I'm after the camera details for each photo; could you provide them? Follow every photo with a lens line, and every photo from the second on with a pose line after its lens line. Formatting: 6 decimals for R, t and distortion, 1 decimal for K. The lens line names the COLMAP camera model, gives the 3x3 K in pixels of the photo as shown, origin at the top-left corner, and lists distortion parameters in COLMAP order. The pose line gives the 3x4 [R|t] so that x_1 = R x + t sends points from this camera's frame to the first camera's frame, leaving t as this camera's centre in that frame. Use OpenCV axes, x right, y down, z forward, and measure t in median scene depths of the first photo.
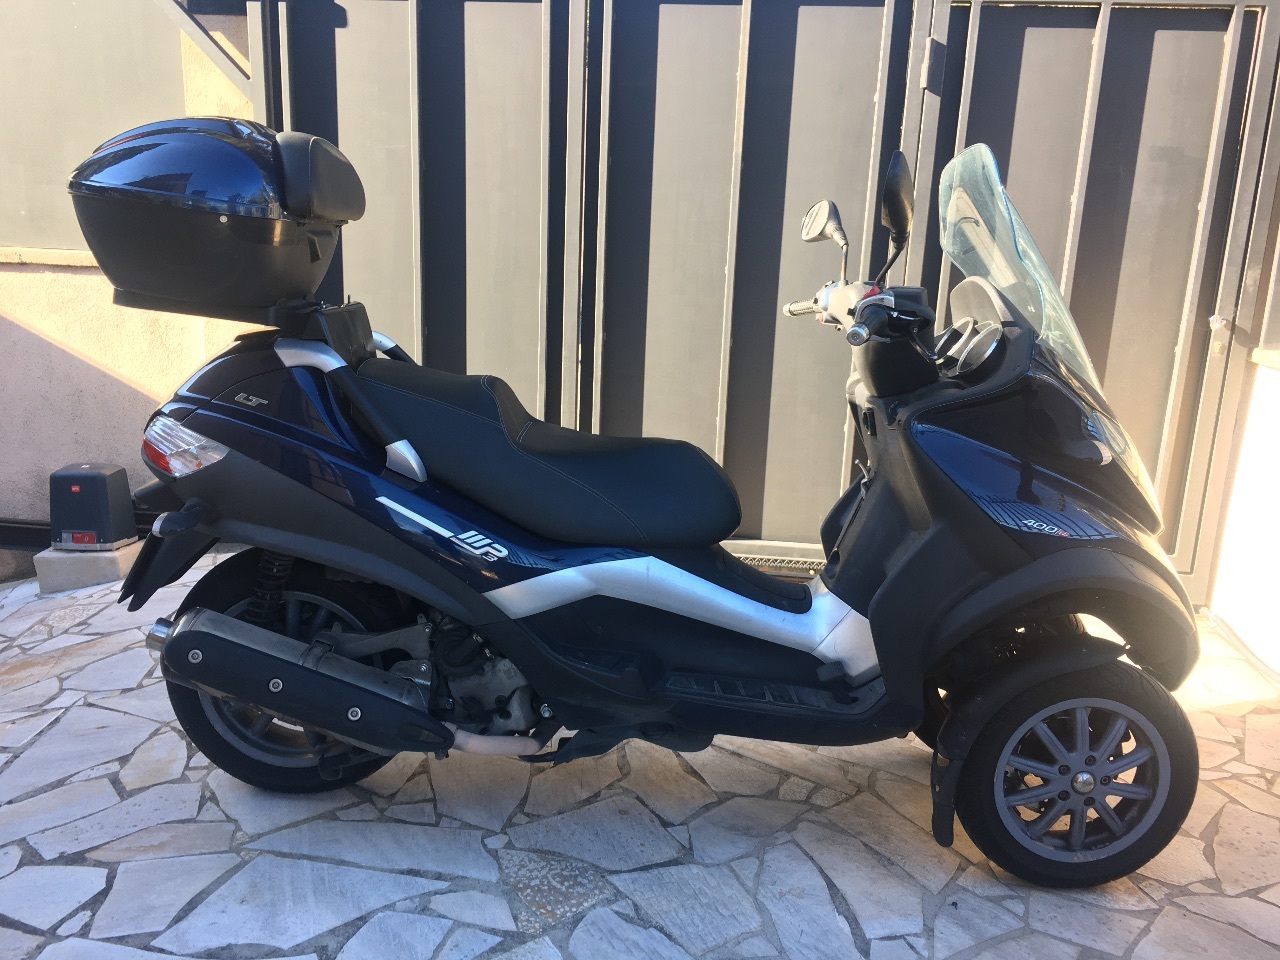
lens RADIAL K [[1067.3, 0, 611.7], [0, 1067.3, 471.7], [0, 0, 1]] dist [0.063297, -0.083238]
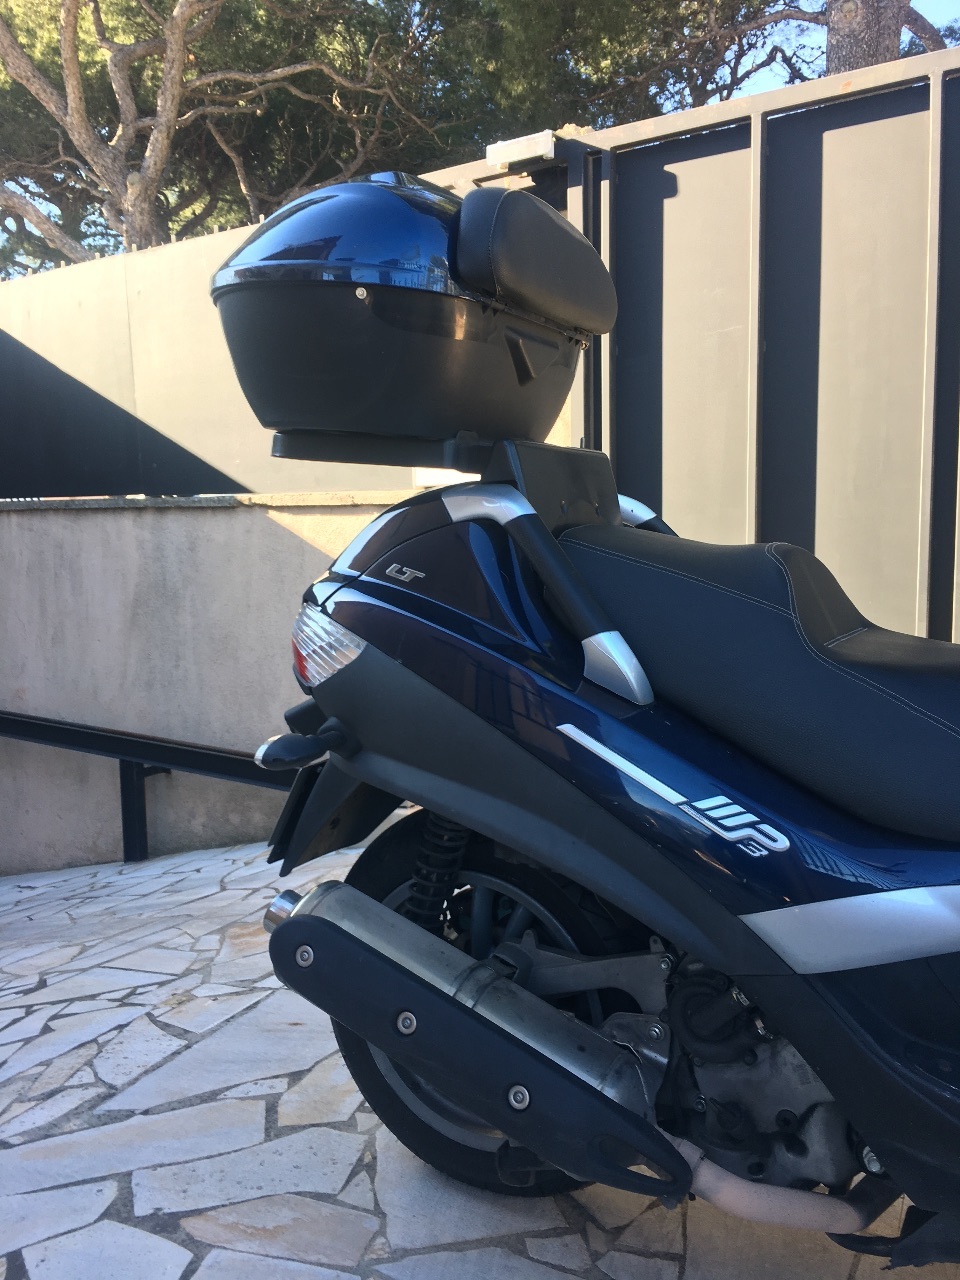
lens RADIAL K [[1067.3, 0, 480.5], [0, 1067.3, 630.9], [0, 0, 1]] dist [0.063297, -0.083238]
pose [[0.886024, 0.005158, -0.463610, 0.012306], [-0.062542, 0.992129, -0.108487, 0.035474], [0.459402, 0.125117, 0.879372, 0.414498]]
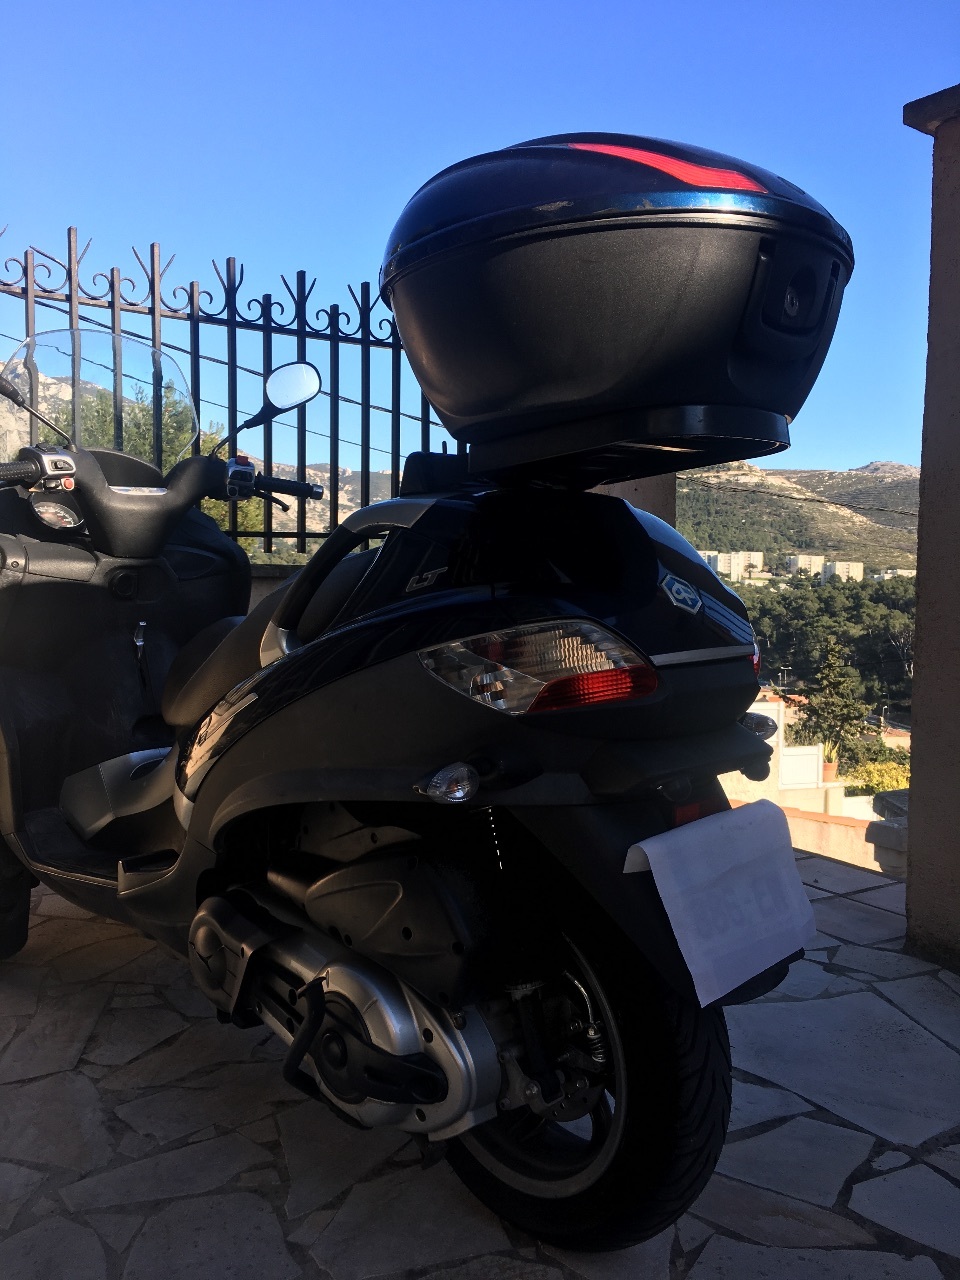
lens RADIAL K [[1067.3, 0, 475.0], [0, 1067.3, 646.7], [0, 0, 1]] dist [0.063297, -0.083238]
pose [[-0.686492, -0.094786, 0.720933, -0.764195], [0.130439, 0.959332, 0.250337, -0.215828], [-0.715342, 0.265892, -0.646210, 1.511305]]
